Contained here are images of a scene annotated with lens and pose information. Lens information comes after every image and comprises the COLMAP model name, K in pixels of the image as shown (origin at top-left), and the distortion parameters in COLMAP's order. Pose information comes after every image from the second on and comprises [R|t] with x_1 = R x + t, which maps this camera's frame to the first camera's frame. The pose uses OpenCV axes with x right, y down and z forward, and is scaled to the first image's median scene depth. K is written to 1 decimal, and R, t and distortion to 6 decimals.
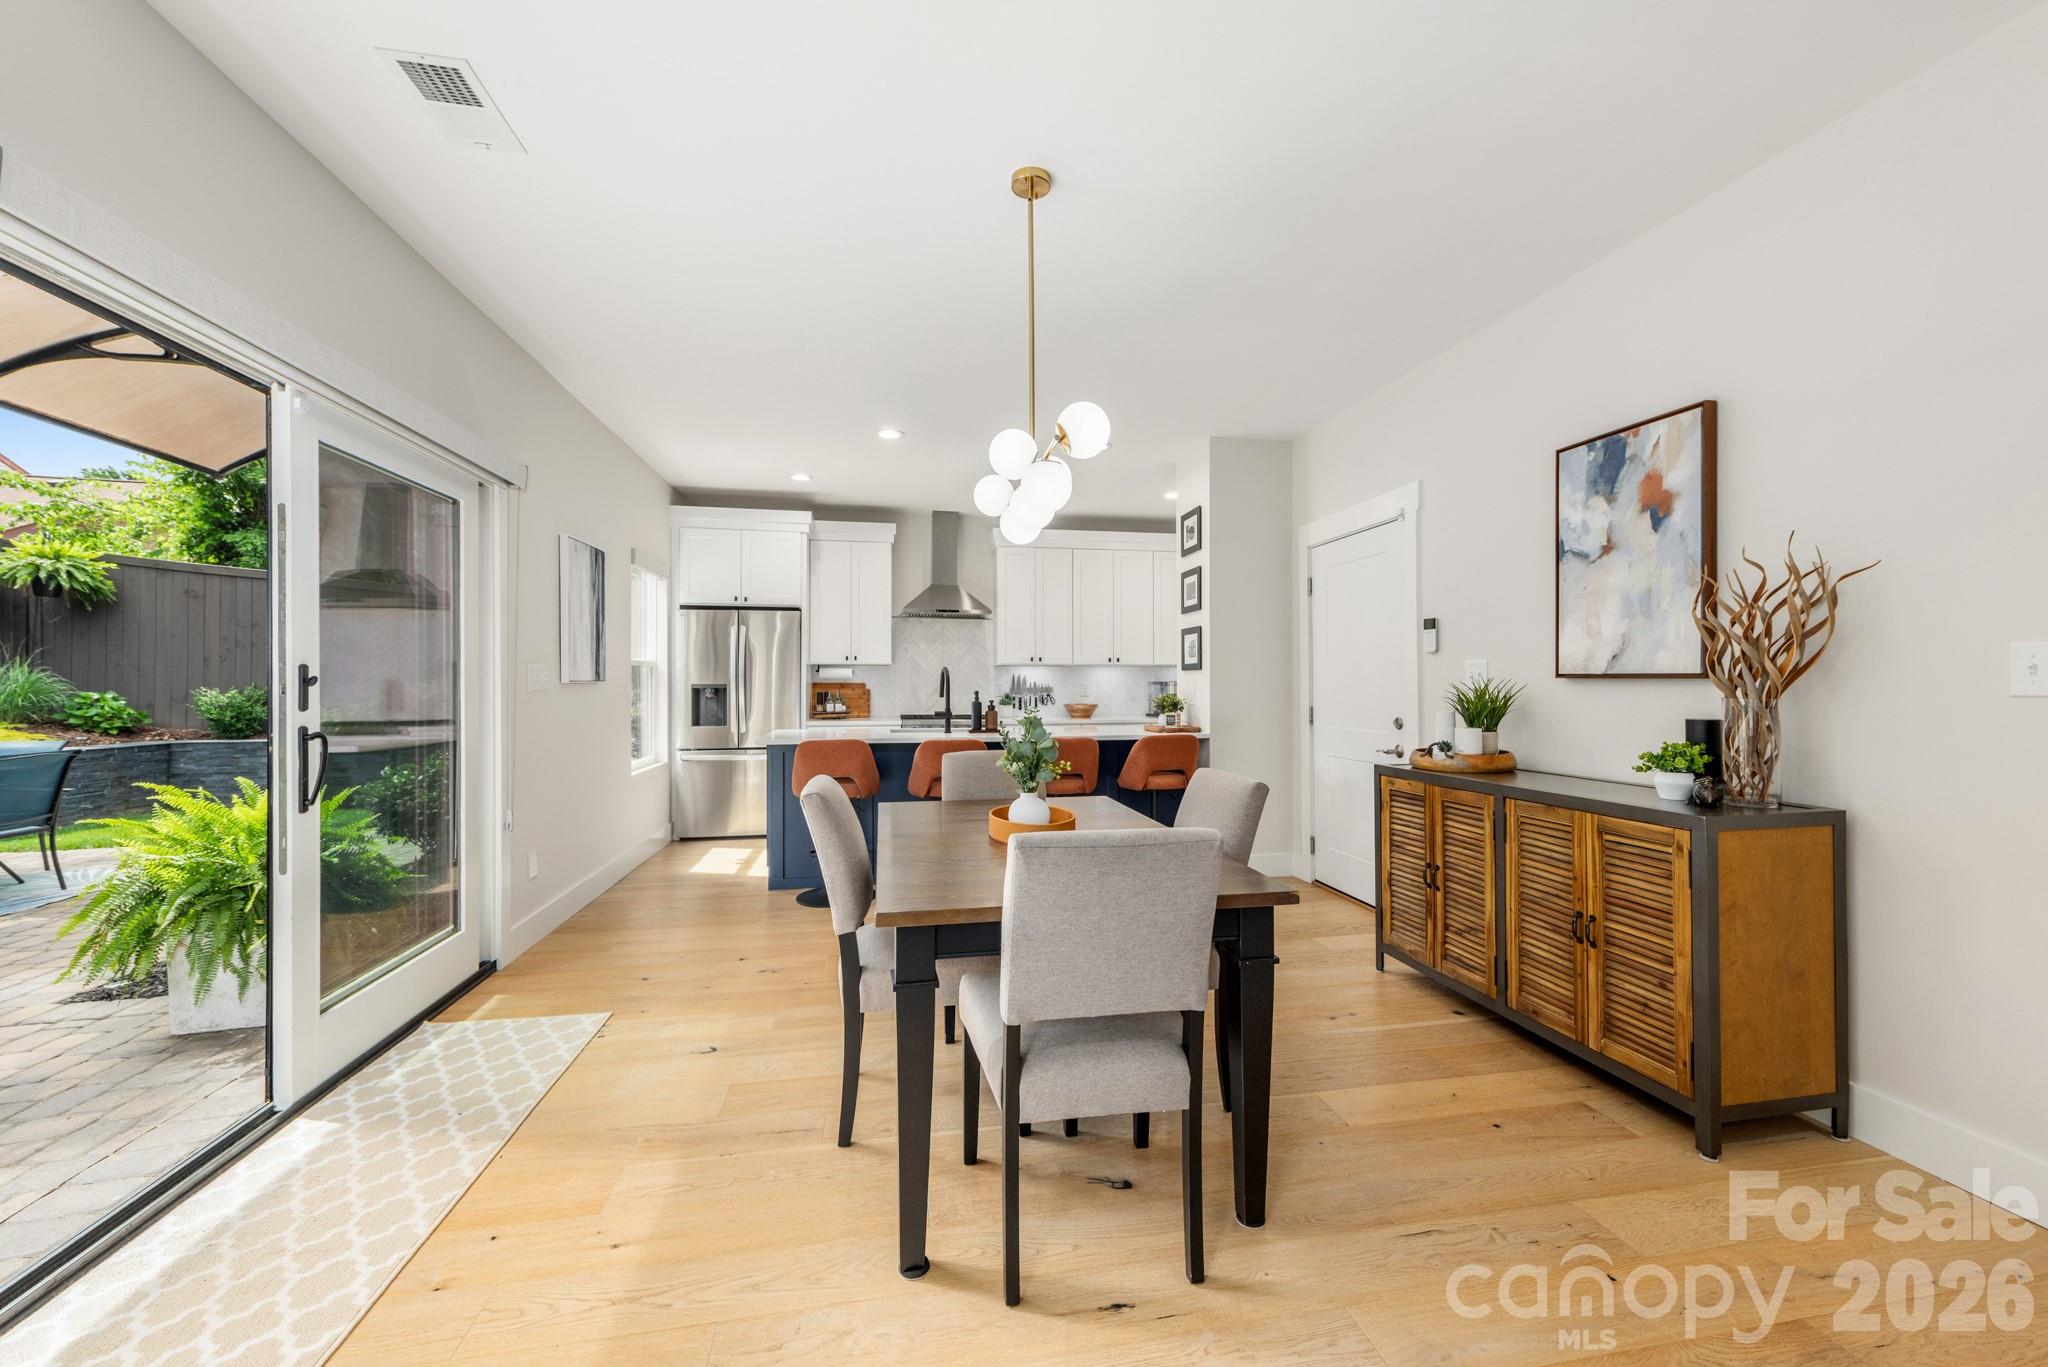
lens RADIAL K [[801.6, 0, 1033.9], [0, 801.6, 677.7], [0, 0, 1]] dist [0.006502, -0.000639]
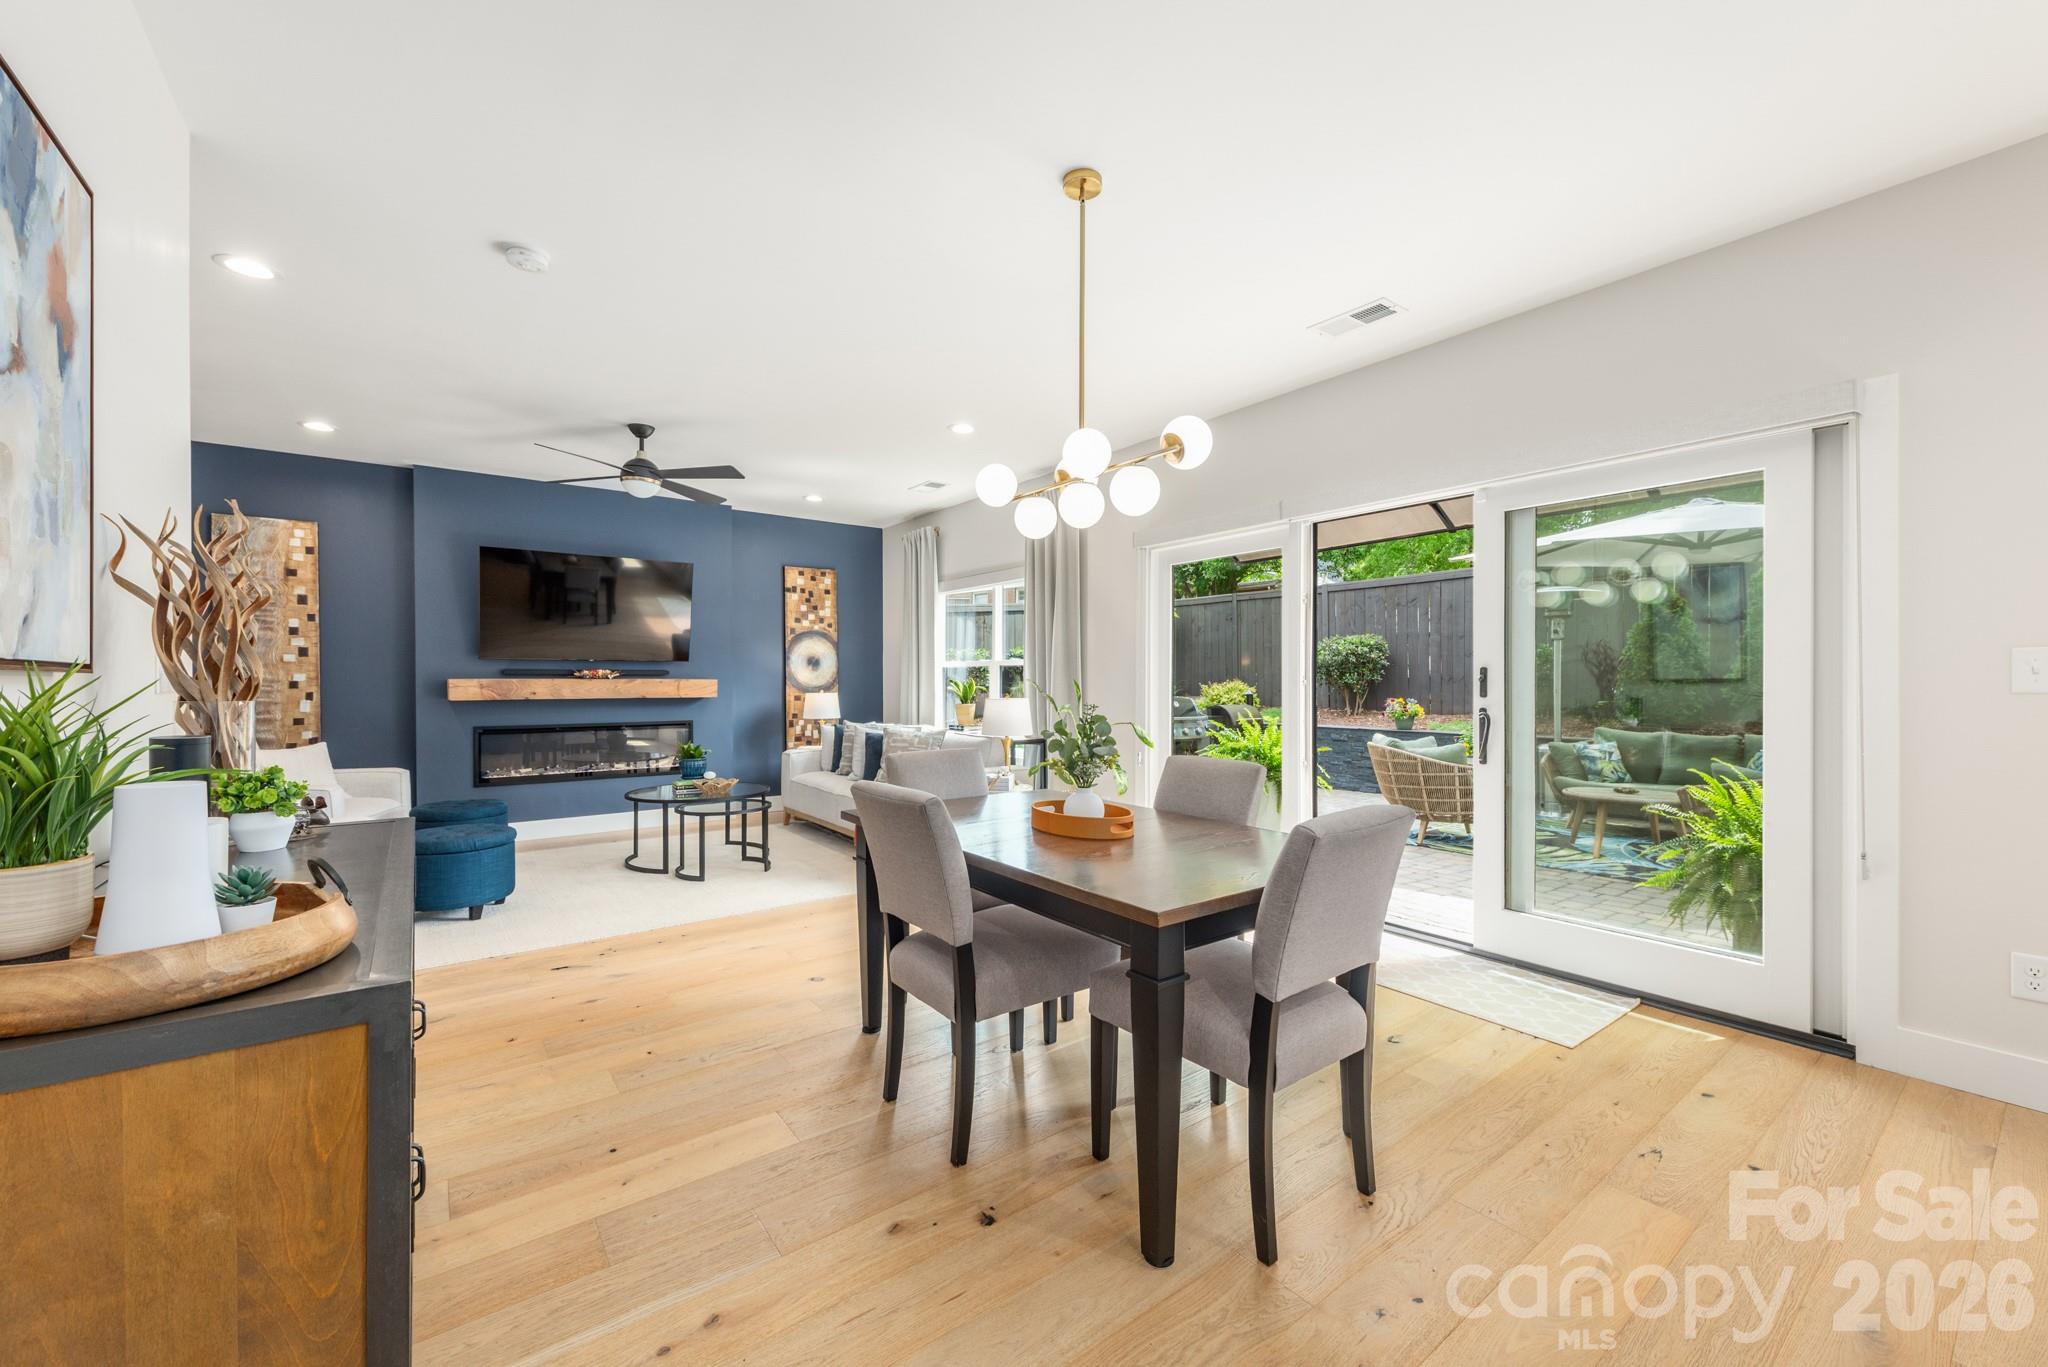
lens RADIAL K [[793.8, 0, 1030.0], [0, 793.8, 686.3], [0, 0, 1]] dist [0.018328, -0.000040]
pose [[-0.899414, 0.003508, -0.437084, 0.195363], [0.003554, 0.999993, 0.000712, 0.005669], [0.437084, -0.000913, -0.899420, 0.736644]]
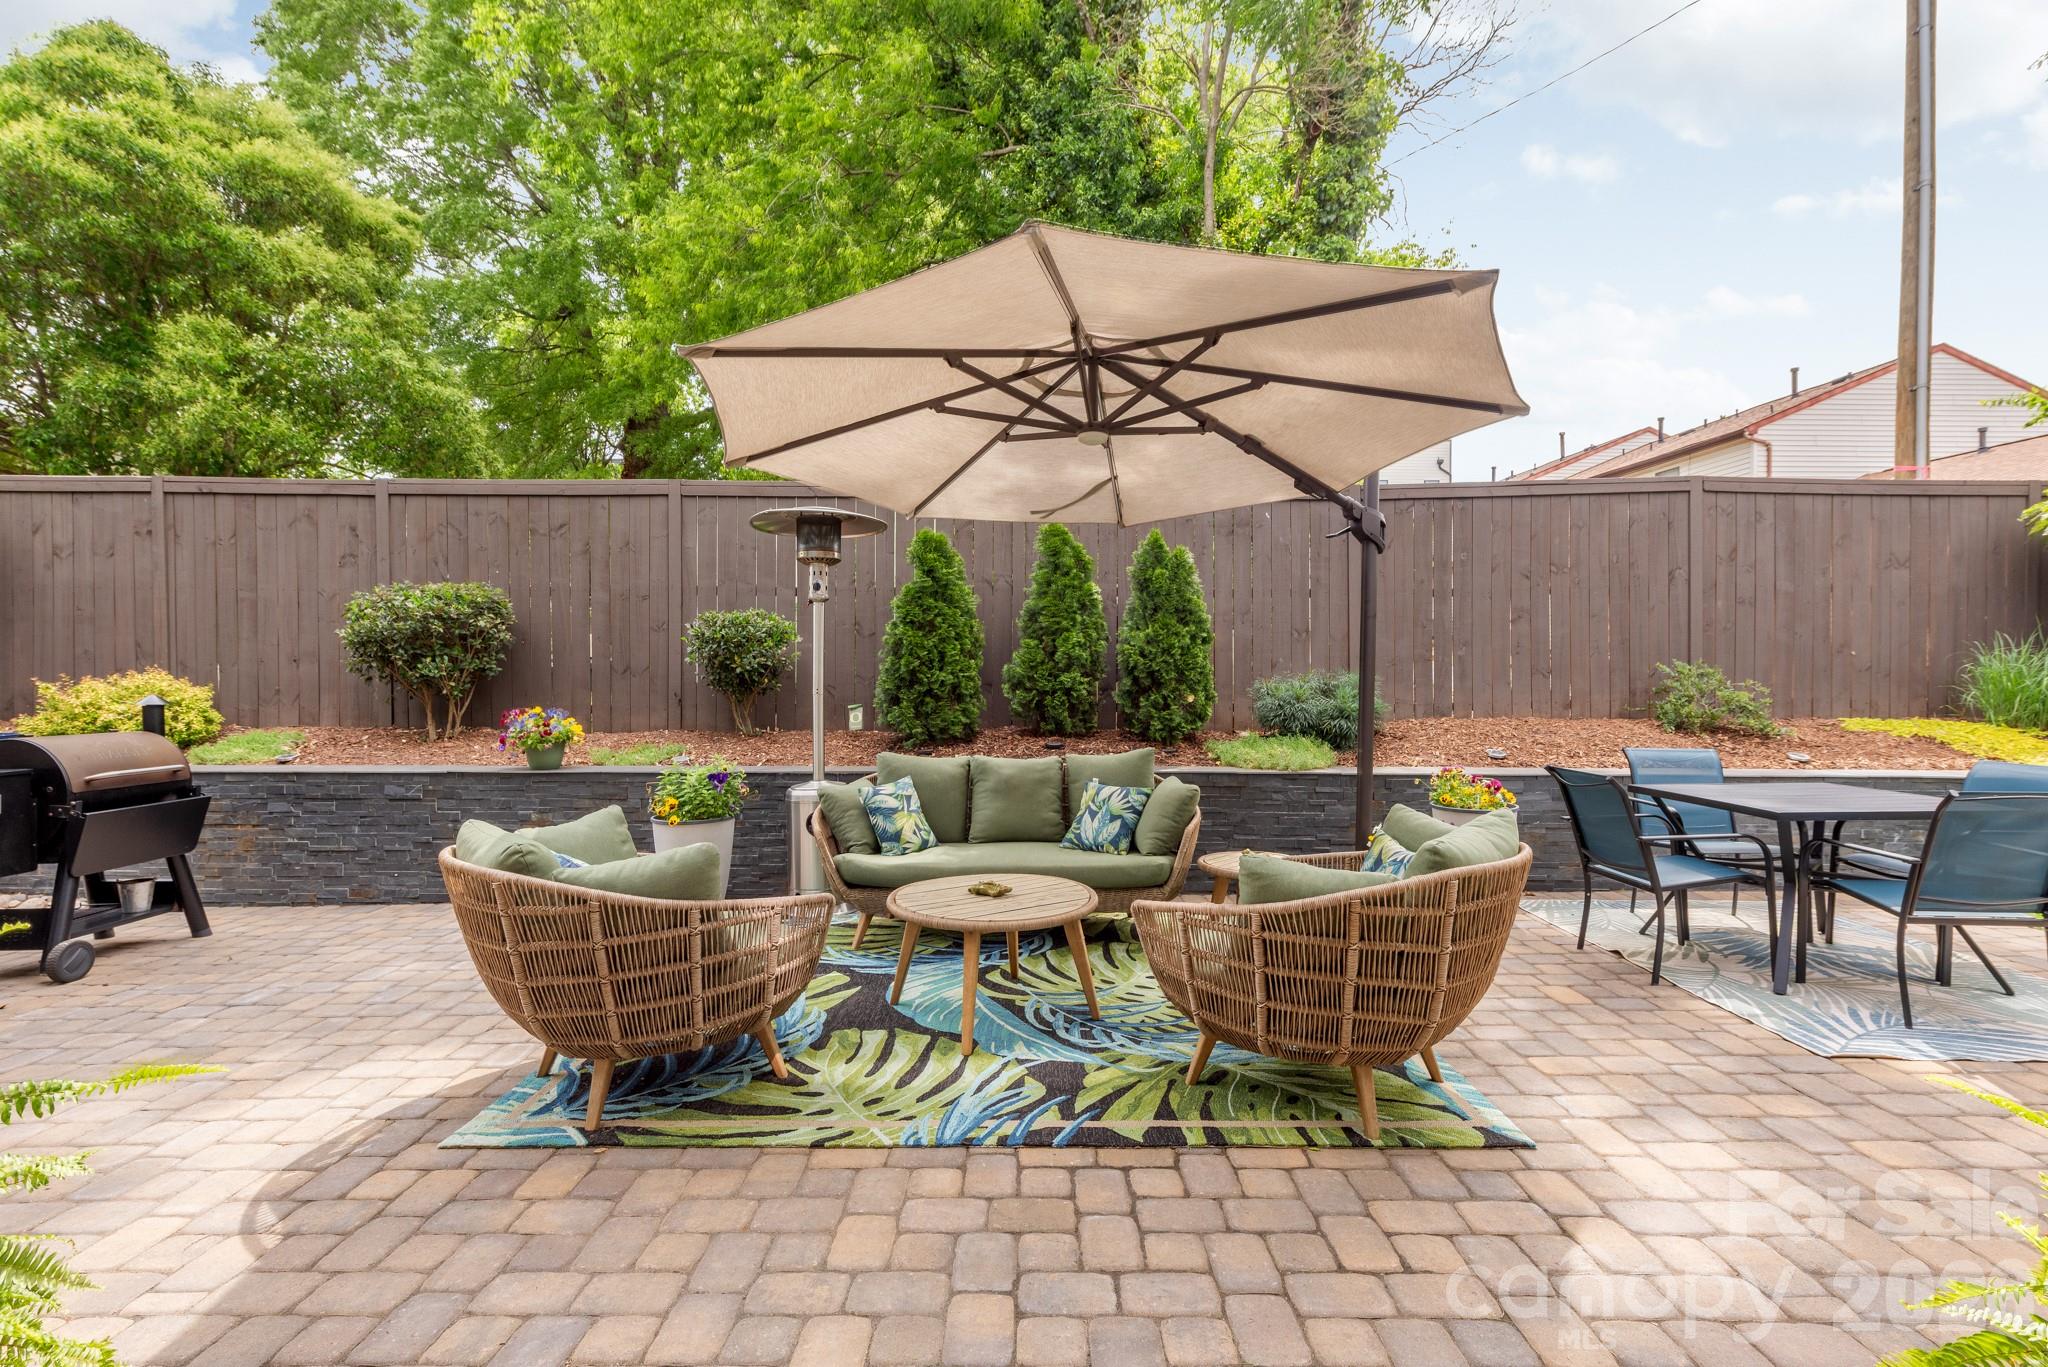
lens RADIAL K [[918.3, 0, 1024.0], [0, 918.3, 683.5], [0, 0, 1]] dist [0.000559, 0.000169]
pose [[-0.194538, 0.009539, -0.980849, -0.328764], [0.004933, 0.999950, 0.008747, 0.004225], [0.980883, -0.003137, -0.194576, 0.309793]]
